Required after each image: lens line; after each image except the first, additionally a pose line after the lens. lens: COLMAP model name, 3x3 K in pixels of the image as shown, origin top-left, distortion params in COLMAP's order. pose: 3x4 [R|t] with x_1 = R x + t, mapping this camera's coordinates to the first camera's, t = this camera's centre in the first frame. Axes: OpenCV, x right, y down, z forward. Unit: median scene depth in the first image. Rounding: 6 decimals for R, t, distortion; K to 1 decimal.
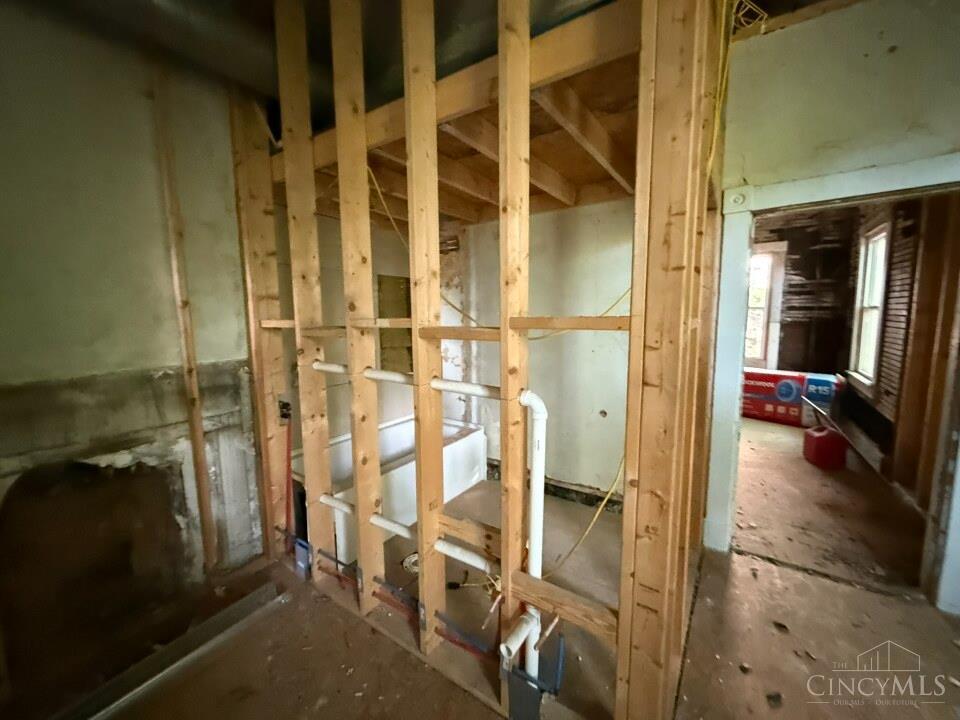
lens RADIAL K [[385.5, 0, 479.2], [0, 385.5, 358.9], [0, 0, 1]] dist [-0.001542, 0.000325]
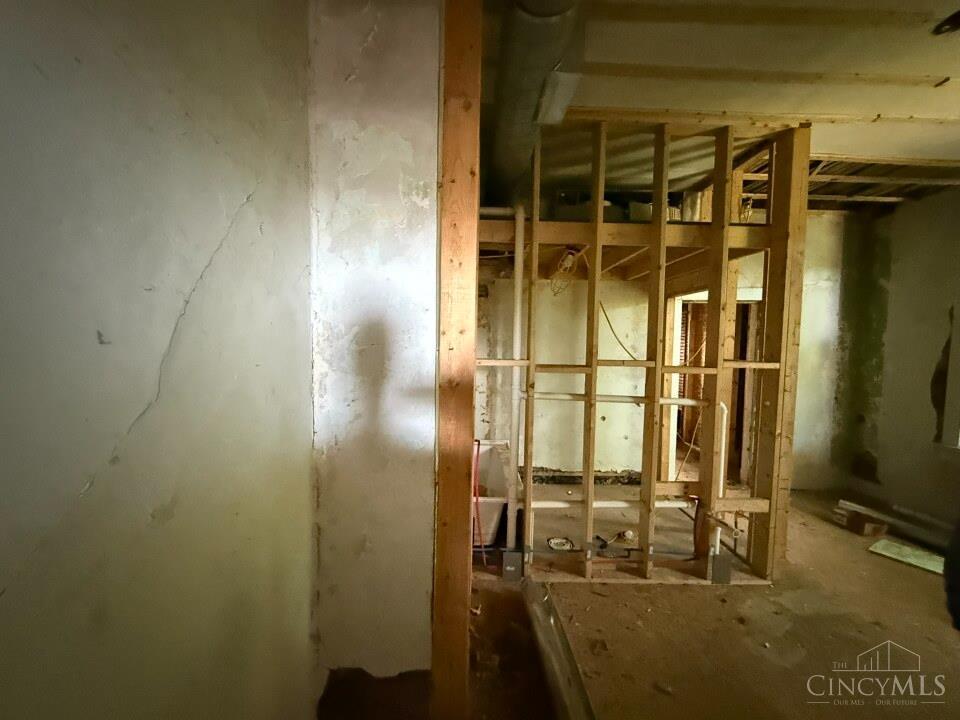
lens RADIAL K [[385.5, 0, 475.4], [0, 385.5, 358.5], [0, 0, 1]] dist [-0.001542, 0.000325]
pose [[0.815513, -0.005024, 0.578716, -1.258117], [0.042590, 0.997772, -0.051356, -0.047365], [-0.577169, 0.066529, 0.813910, 0.073319]]
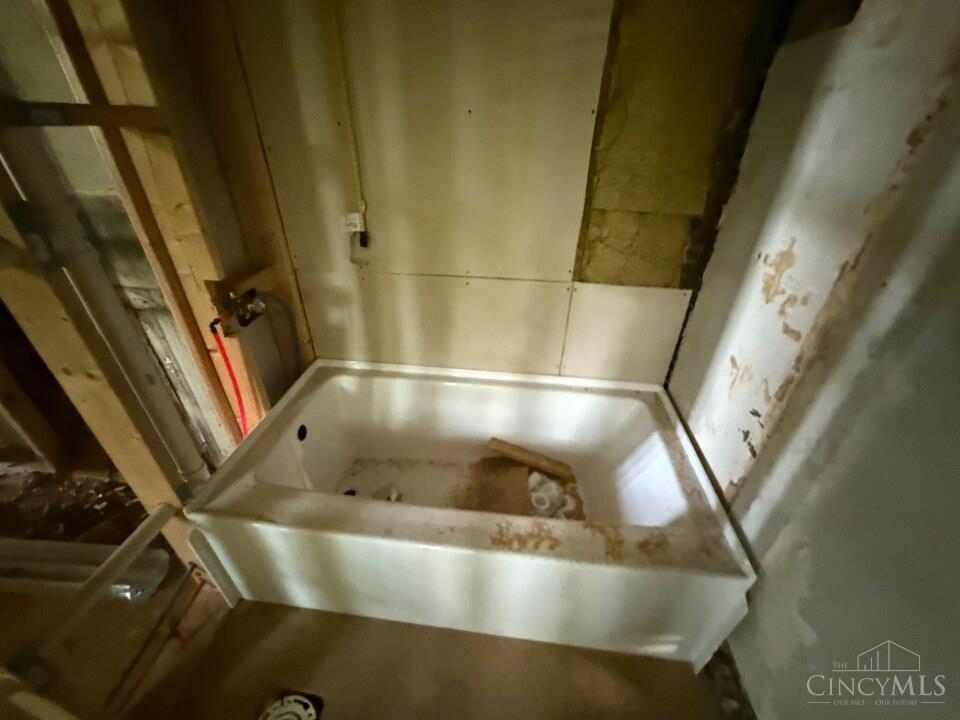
lens RADIAL K [[385.5, 0, 478.6], [0, 385.5, 365.8], [0, 0, 1]] dist [-0.001542, 0.000325]
pose [[0.448263, 0.482858, -0.752269, 0.091283], [-0.112568, 0.865349, 0.488363, -0.109348], [0.886785, -0.134234, 0.442259, 1.179140]]
